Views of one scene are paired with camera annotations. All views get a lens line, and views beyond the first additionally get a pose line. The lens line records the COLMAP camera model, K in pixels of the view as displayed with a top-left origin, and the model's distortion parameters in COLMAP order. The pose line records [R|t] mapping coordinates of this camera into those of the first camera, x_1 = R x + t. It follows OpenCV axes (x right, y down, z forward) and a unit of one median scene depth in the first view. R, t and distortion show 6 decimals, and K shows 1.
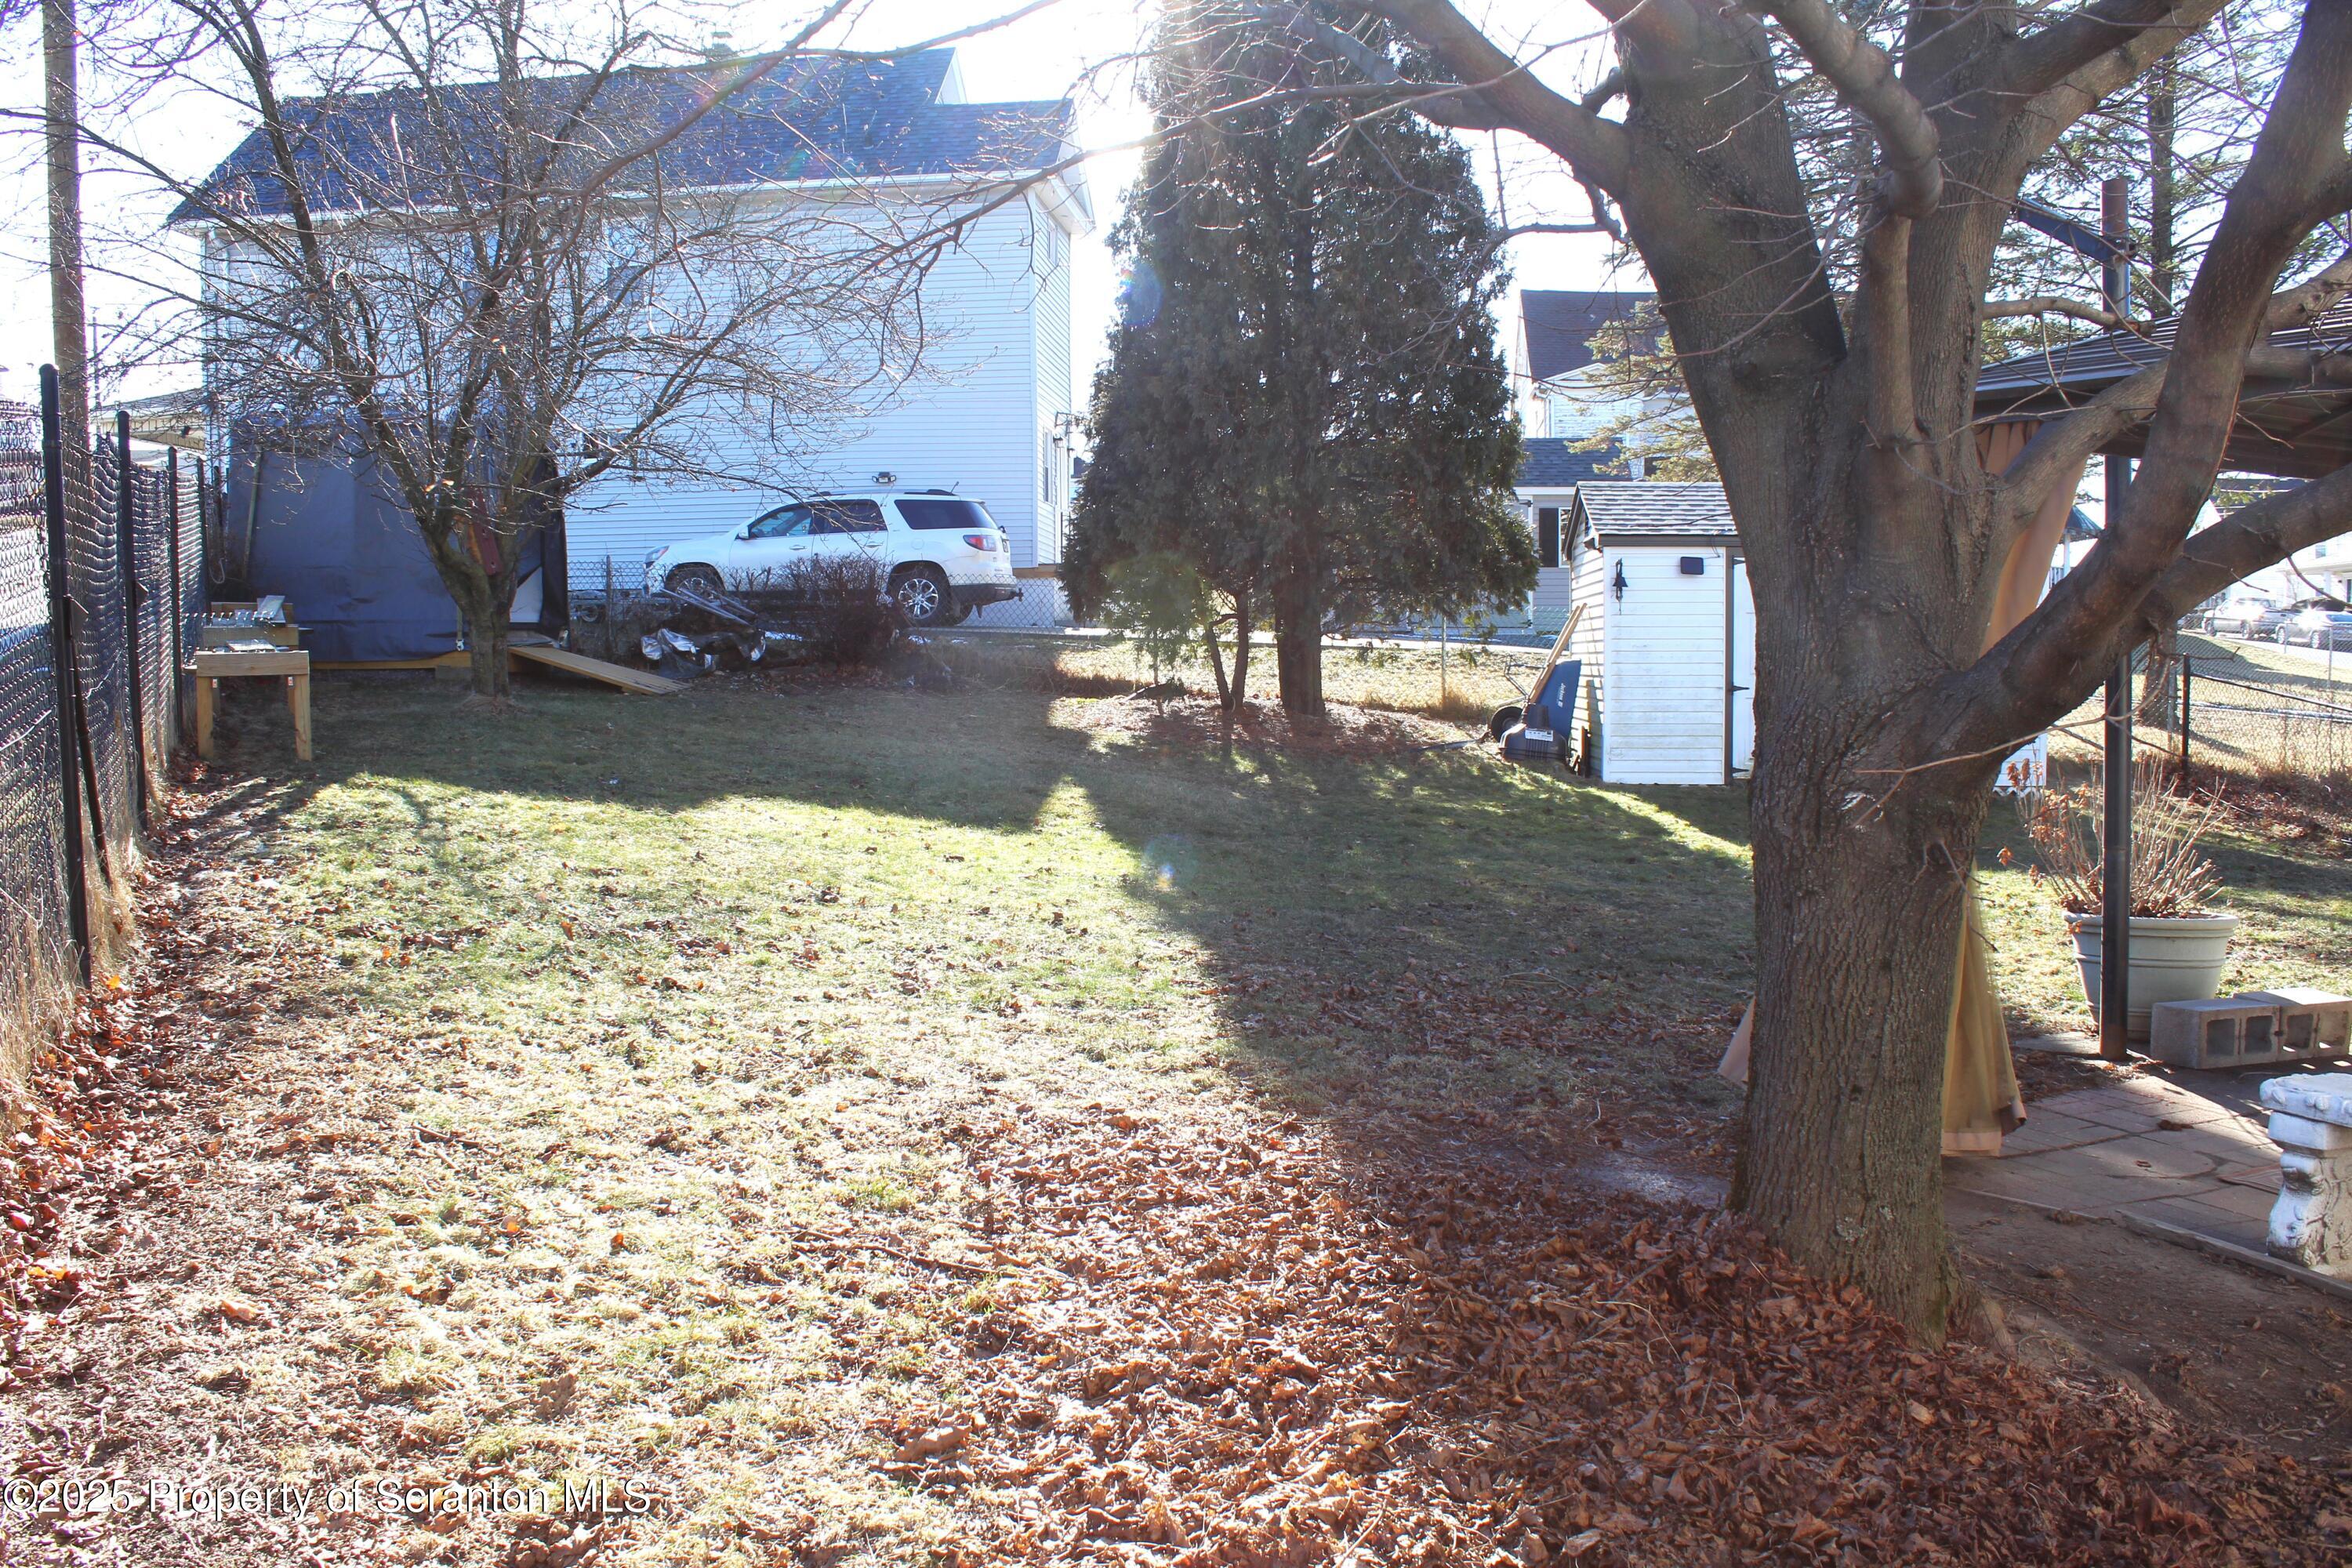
lens RADIAL K [[1979.3, 0, 1170.6], [0, 1979.3, 776.8], [0, 0, 1]] dist [-0.161293, 0.148258]
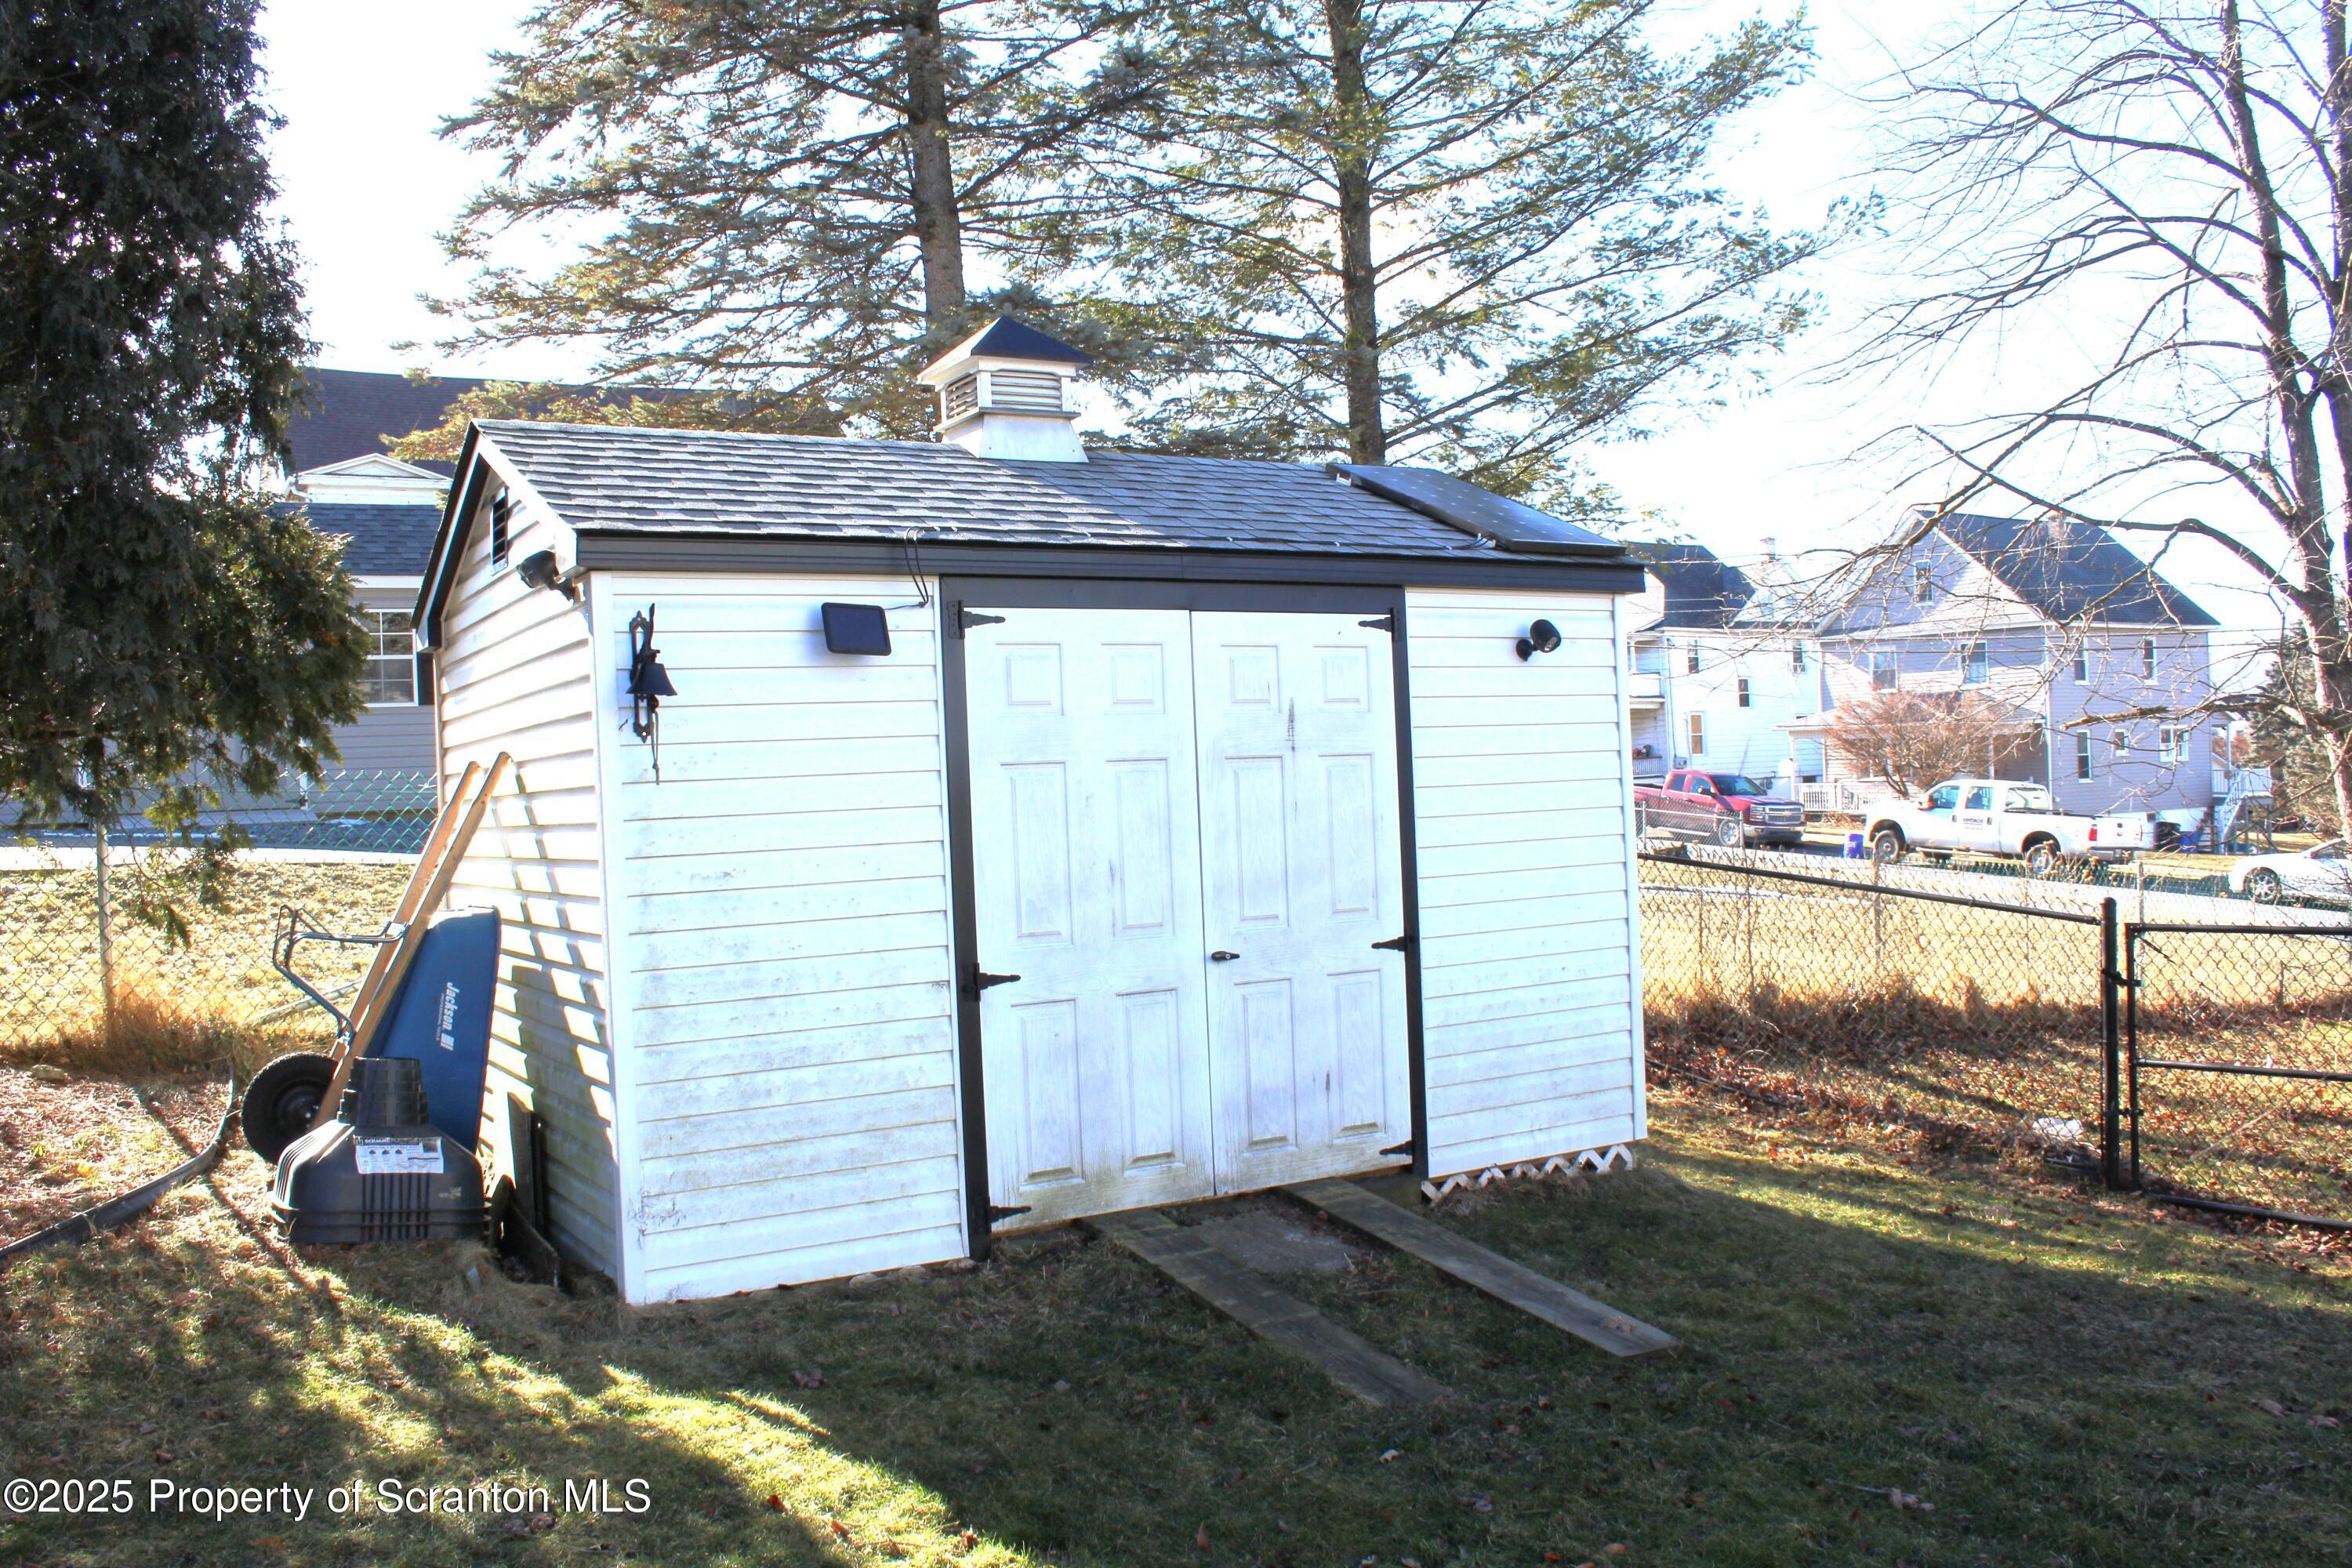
lens RADIAL K [[1979.3, 0, 1170.6], [0, 1979.3, 776.8], [0, 0, 1]] dist [-0.161293, 0.148258]
pose [[0.819035, -0.026491, 0.573131, 0.113713], [0.074000, 0.995467, -0.059737, -0.057216], [-0.568951, 0.091338, 0.817283, 0.679825]]
